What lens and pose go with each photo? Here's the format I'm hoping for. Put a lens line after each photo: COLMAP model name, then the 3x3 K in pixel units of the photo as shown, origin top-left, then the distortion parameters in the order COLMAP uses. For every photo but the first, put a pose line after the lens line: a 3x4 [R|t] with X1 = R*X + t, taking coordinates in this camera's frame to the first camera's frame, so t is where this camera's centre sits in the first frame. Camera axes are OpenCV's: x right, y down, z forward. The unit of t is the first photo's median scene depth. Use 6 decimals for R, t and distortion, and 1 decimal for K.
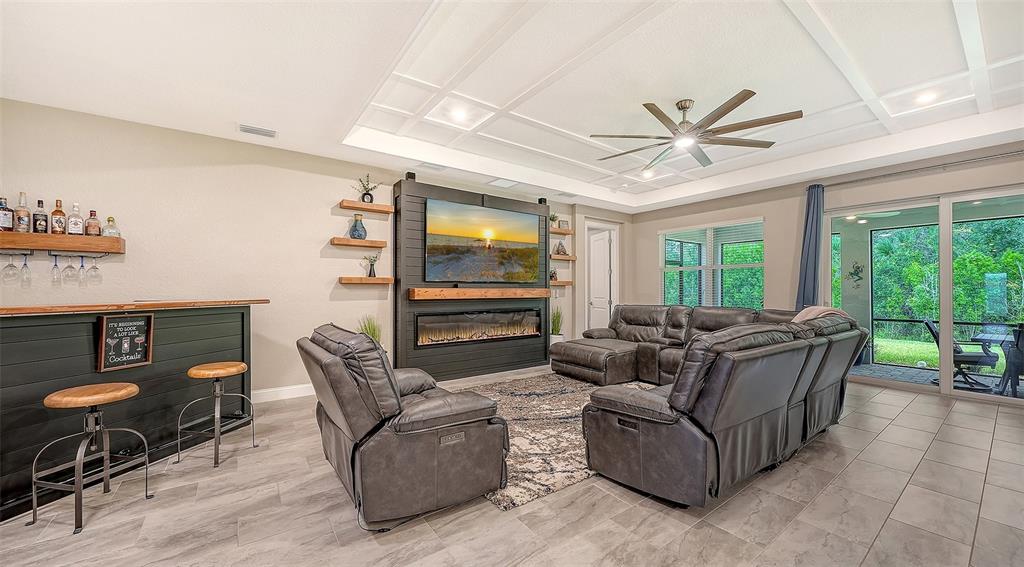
lens RADIAL K [[388.5, 0, 512.0], [0, 388.5, 283.5], [0, 0, 1]] dist [-0.002339, -0.000414]
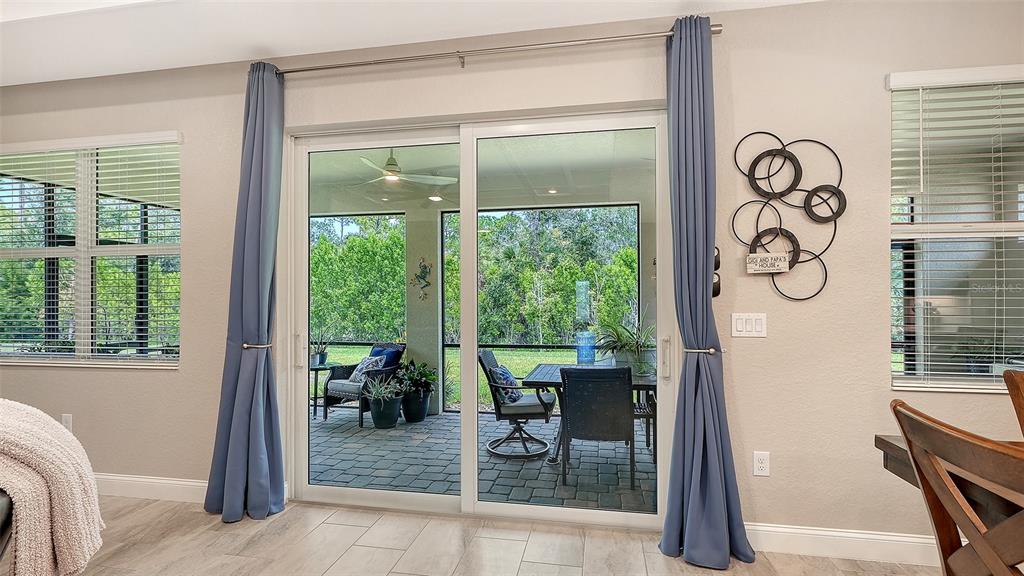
lens RADIAL K [[489.1, 0, 512.0], [0, 489.1, 288.0], [0, 0, 1]] dist [0.000479, 0.000022]
pose [[0.739300, 0.007905, 0.673330, 0.207087], [-0.008163, 0.999963, -0.002777, -0.002319], [-0.673326, -0.003444, 0.739337, 0.138146]]
